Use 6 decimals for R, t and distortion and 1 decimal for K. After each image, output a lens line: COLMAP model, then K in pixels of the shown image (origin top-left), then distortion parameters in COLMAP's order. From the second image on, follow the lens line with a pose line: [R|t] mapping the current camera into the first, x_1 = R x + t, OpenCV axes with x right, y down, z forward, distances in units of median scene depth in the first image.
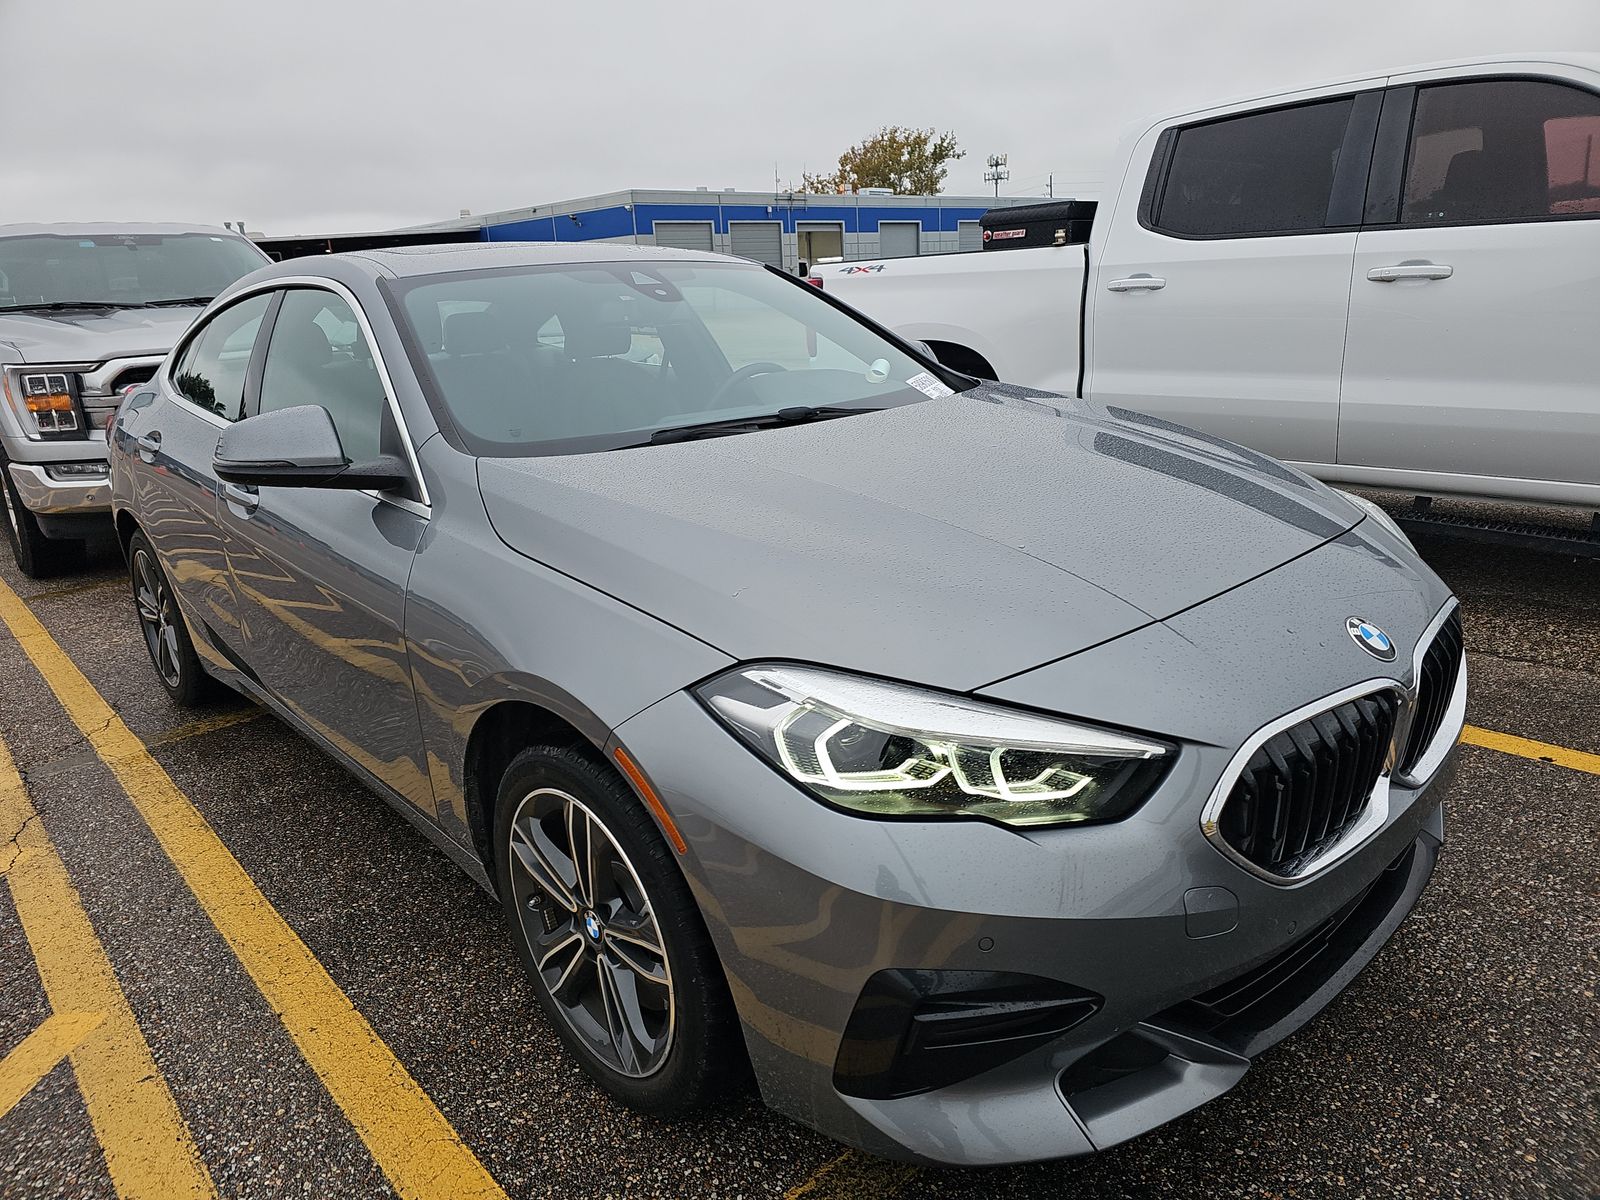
lens RADIAL K [[1064.6, 0, 797.9], [0, 1064.6, 602.2], [0, 0, 1]] dist [0.029071, -0.038341]
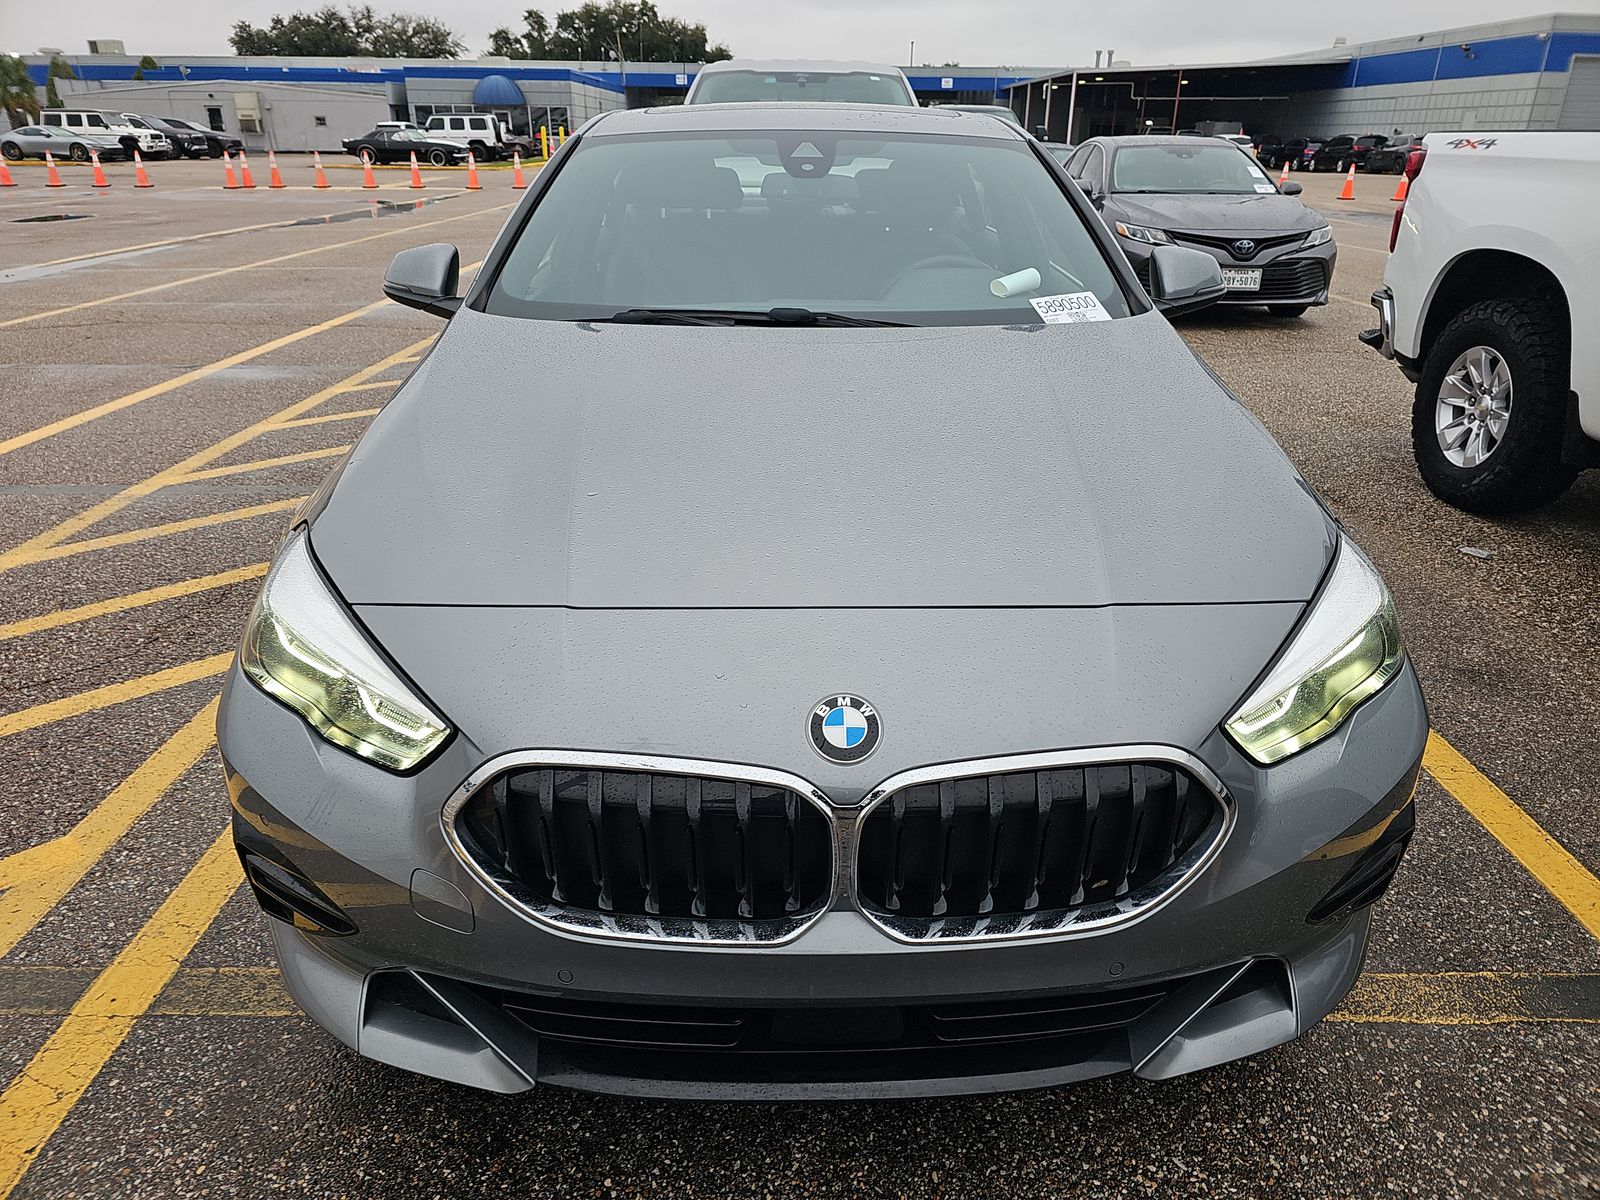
lens RADIAL K [[1064.6, 0, 809.9], [0, 1064.6, 598.4], [0, 0, 1]] dist [0.029071, -0.038341]
pose [[0.736890, 0.315594, -0.597824, 0.274618], [-0.232814, 0.948716, 0.213860, -0.061137], [0.634658, -0.018409, 0.772574, 0.117509]]
